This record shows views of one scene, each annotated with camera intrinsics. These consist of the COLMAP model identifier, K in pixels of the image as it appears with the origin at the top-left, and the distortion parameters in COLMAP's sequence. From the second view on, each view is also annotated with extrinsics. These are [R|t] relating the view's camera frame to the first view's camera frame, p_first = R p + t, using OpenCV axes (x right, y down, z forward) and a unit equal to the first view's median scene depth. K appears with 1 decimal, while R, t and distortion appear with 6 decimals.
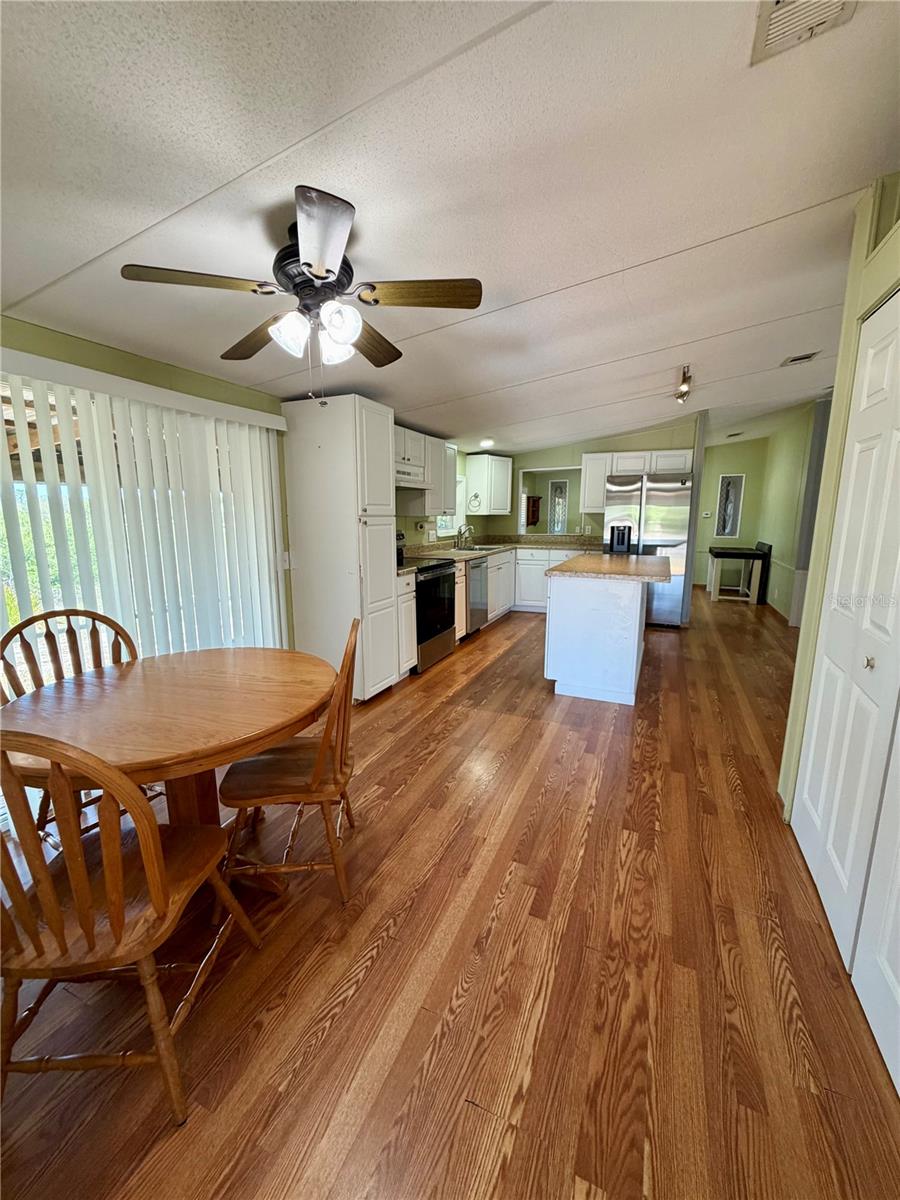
lens RADIAL K [[482.1, 0, 451.9], [0, 482.1, 599.7], [0, 0, 1]] dist [0.001976, 0.000078]
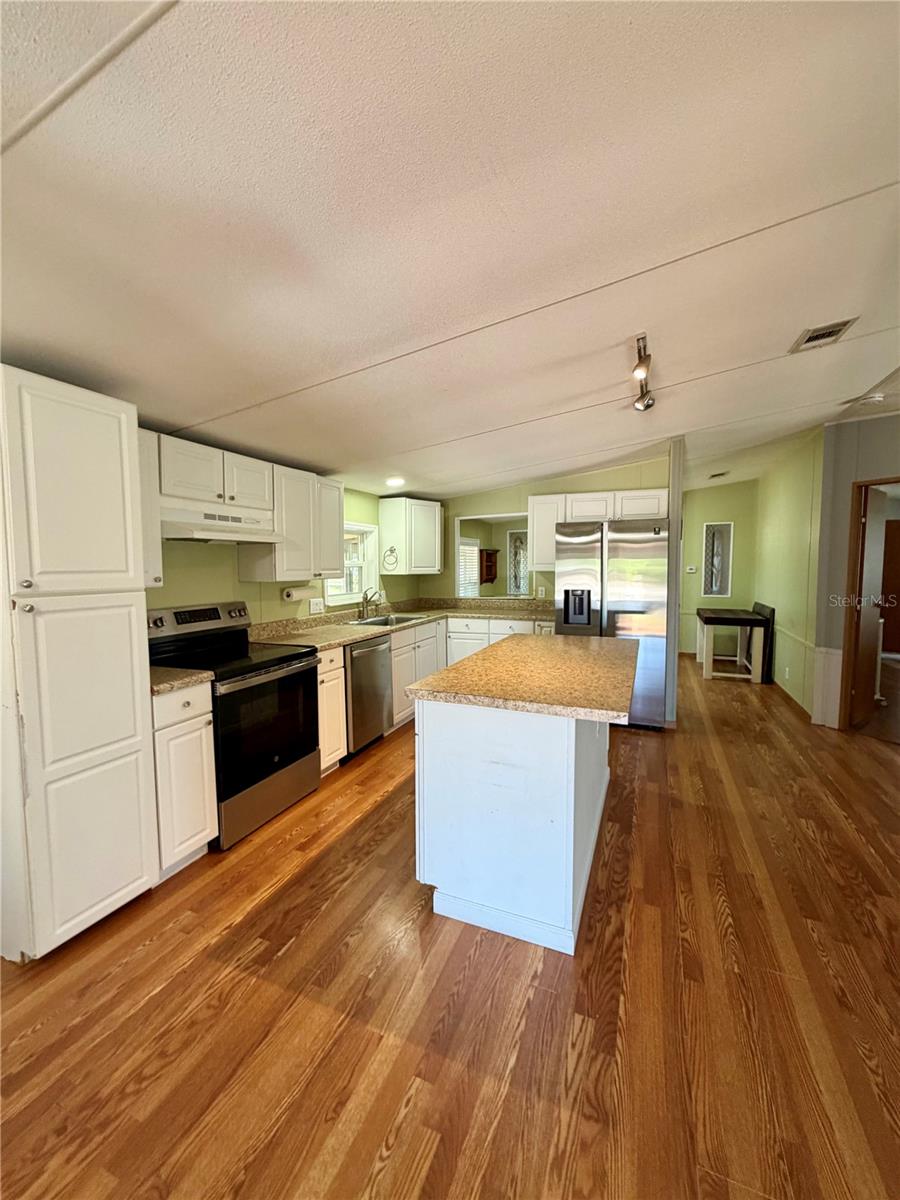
lens RADIAL K [[482.1, 0, 449.7], [0, 482.1, 599.2], [0, 0, 1]] dist [0.001976, 0.000078]
pose [[0.999839, -0.007220, 0.016434, 0.148076], [0.008903, 0.994461, -0.104728, -0.064684], [-0.015586, 0.104857, 0.994365, 0.278657]]
